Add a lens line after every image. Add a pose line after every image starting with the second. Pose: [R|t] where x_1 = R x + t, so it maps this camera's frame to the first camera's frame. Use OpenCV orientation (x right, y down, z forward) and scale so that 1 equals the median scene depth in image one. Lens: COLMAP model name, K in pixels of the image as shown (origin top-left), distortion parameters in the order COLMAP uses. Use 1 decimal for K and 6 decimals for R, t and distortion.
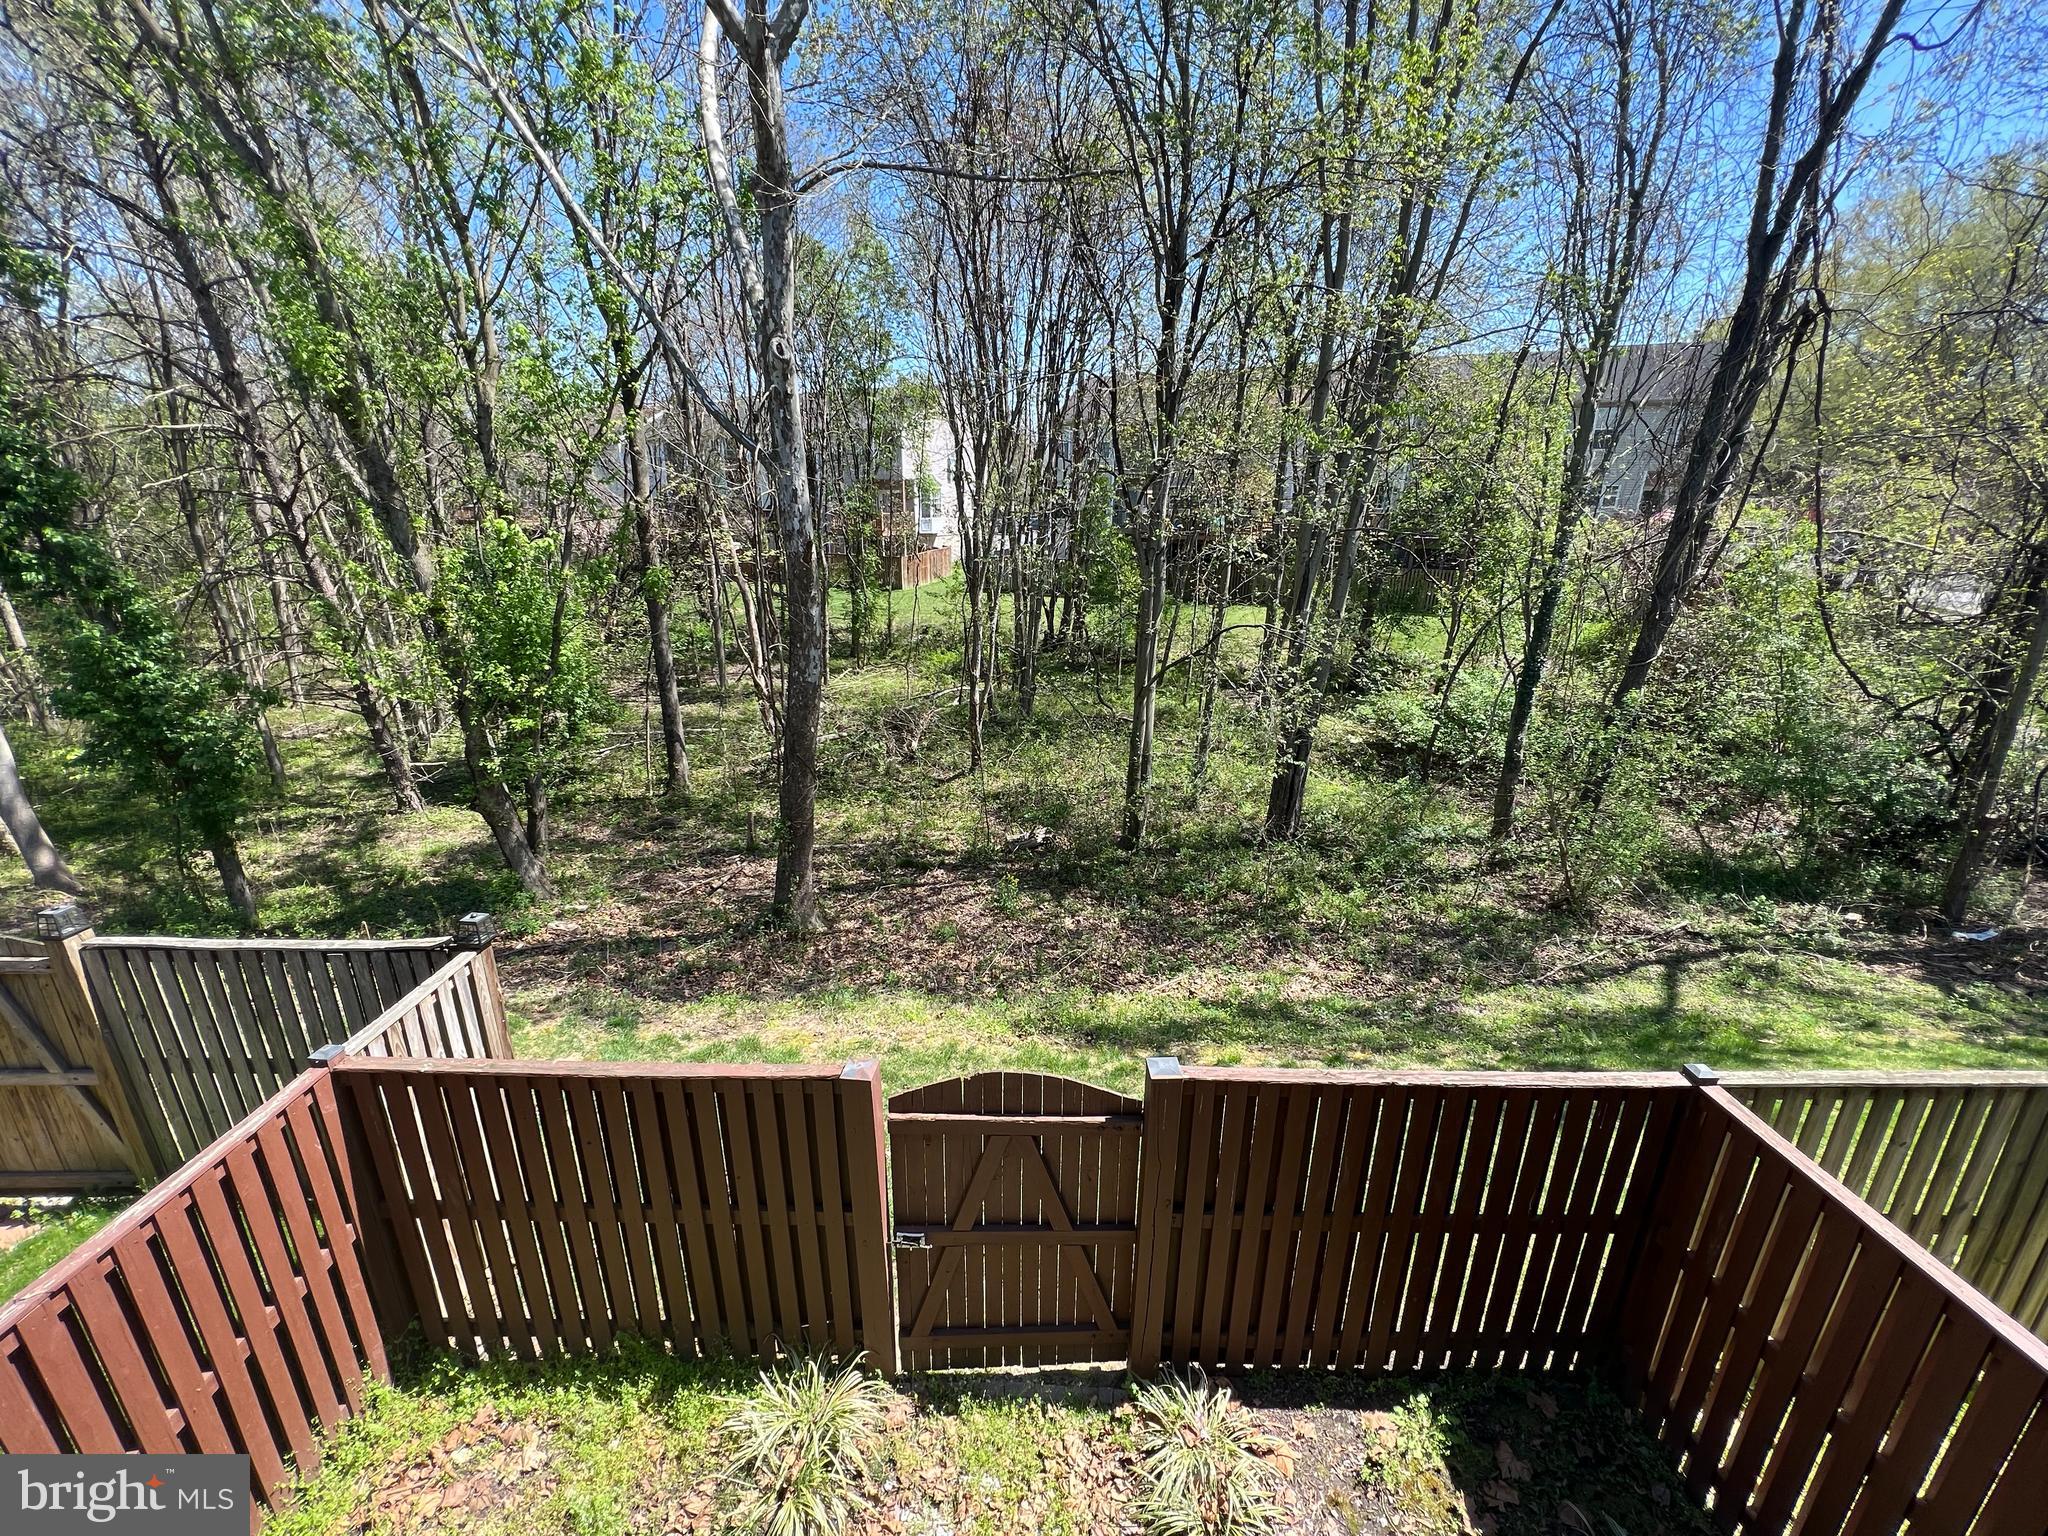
lens RADIAL K [[819.8, 0, 1023.6], [0, 819.8, 764.0], [0, 0, 1]] dist [-0.002525, 0.000012]
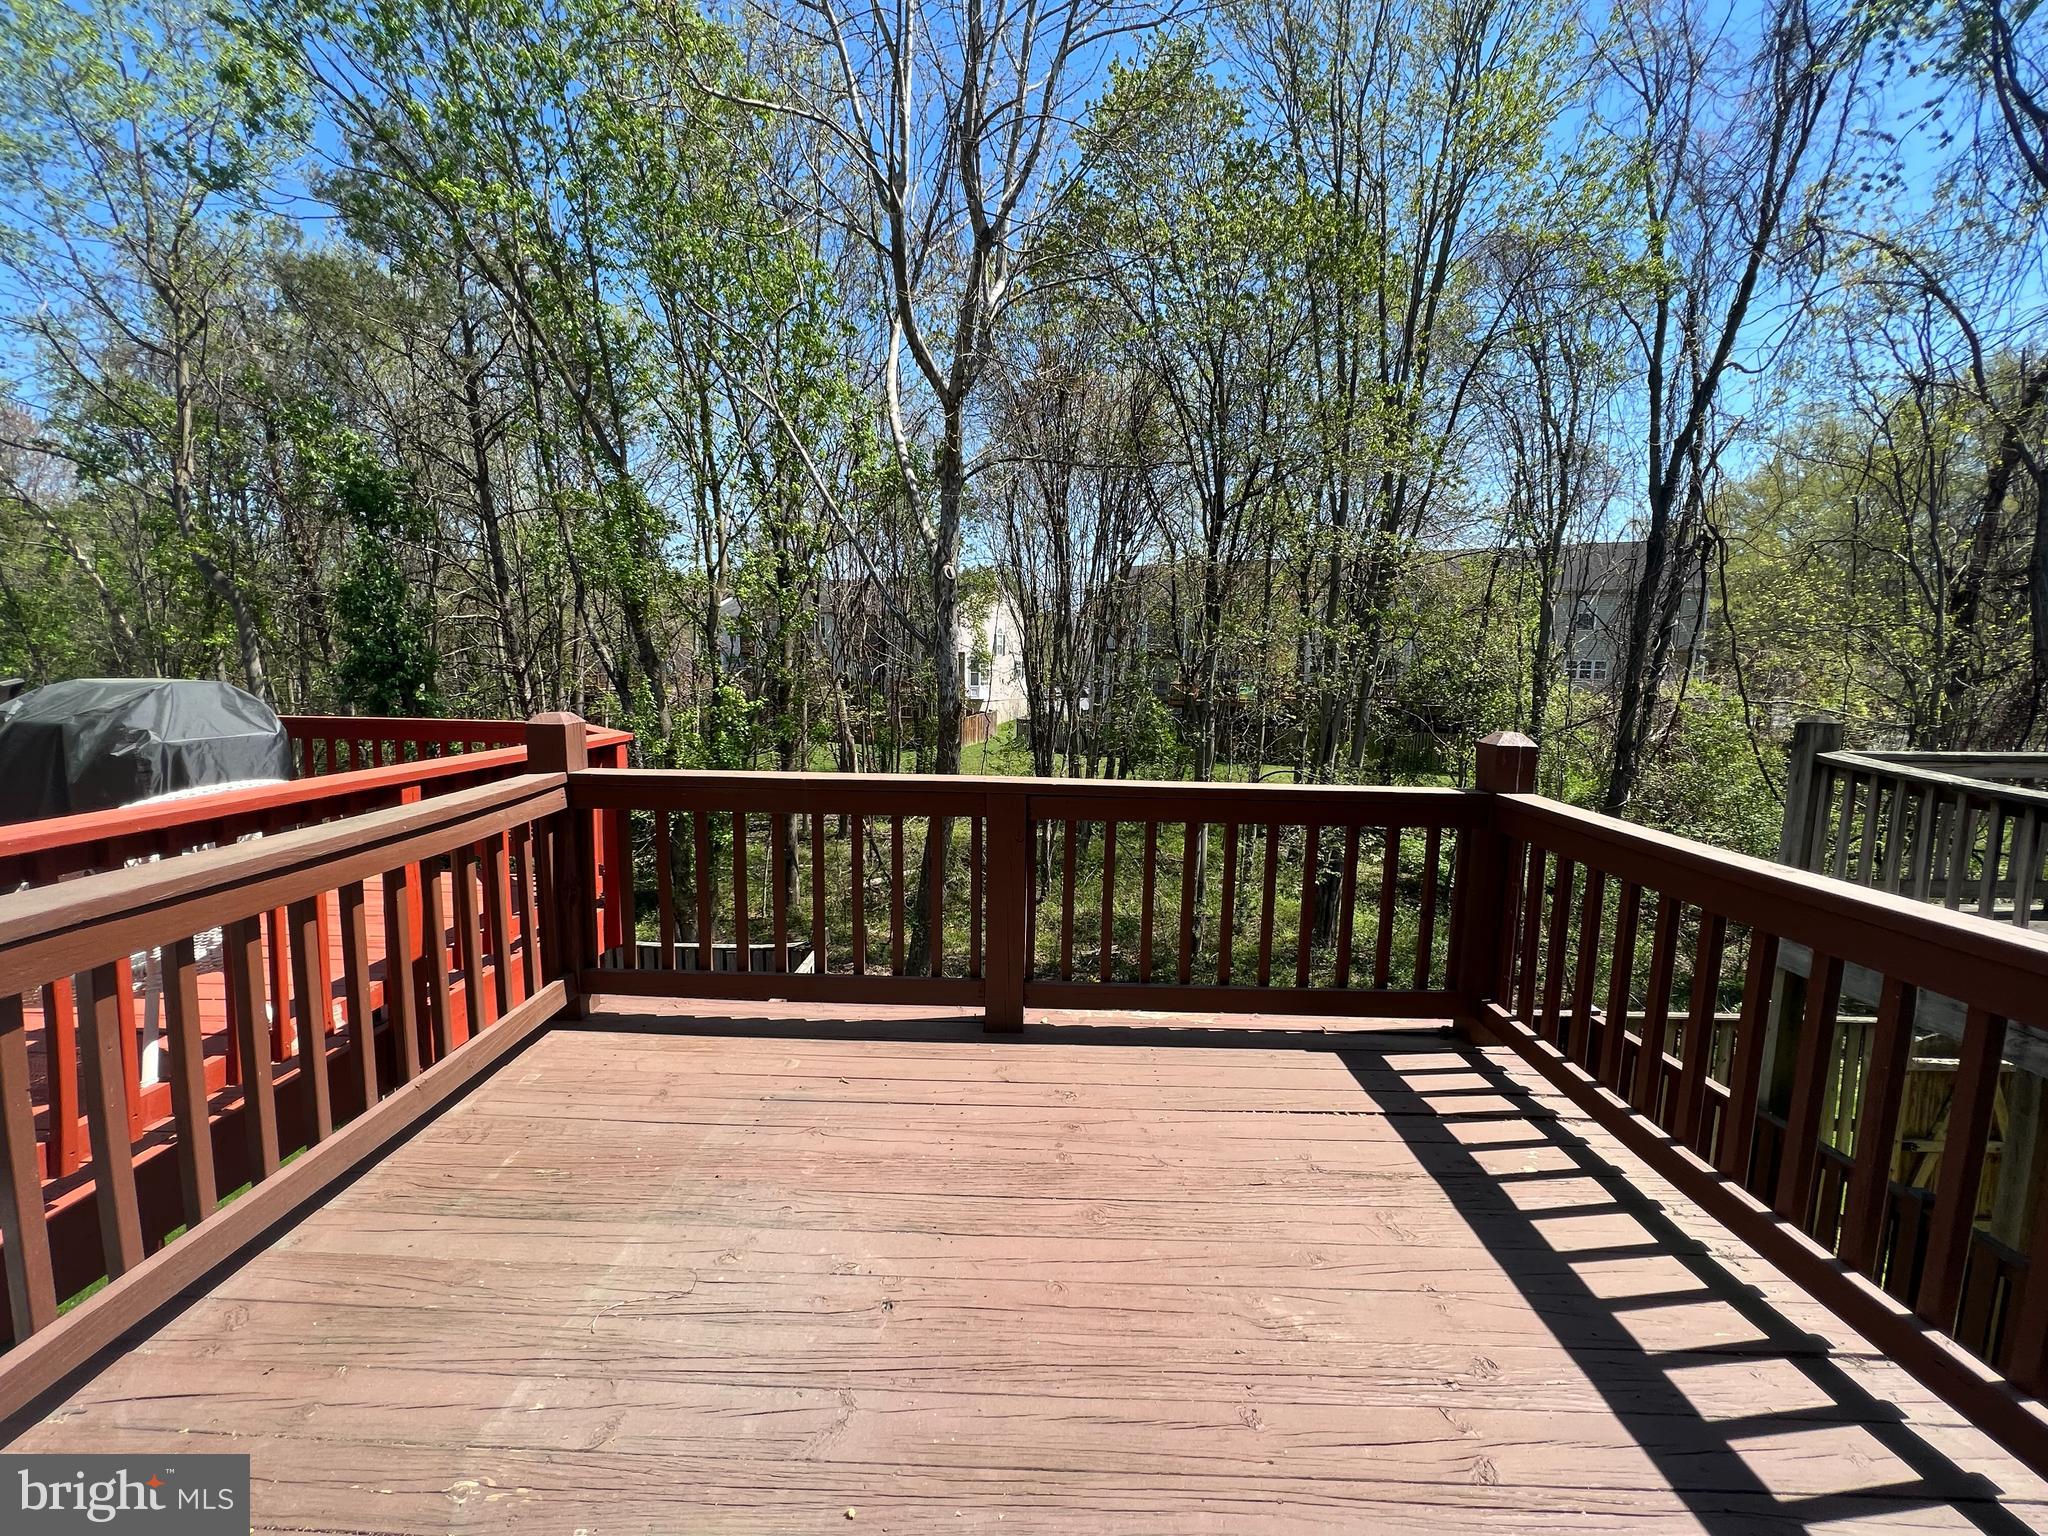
lens RADIAL K [[819.8, 0, 1023.6], [0, 819.8, 764.0], [0, 0, 1]] dist [-0.002525, 0.000012]
pose [[0.999562, 0.008323, -0.028392, -0.086218], [-0.013692, 0.980799, -0.194539, 0.066092], [0.026228, 0.194843, 0.980484, -0.229222]]
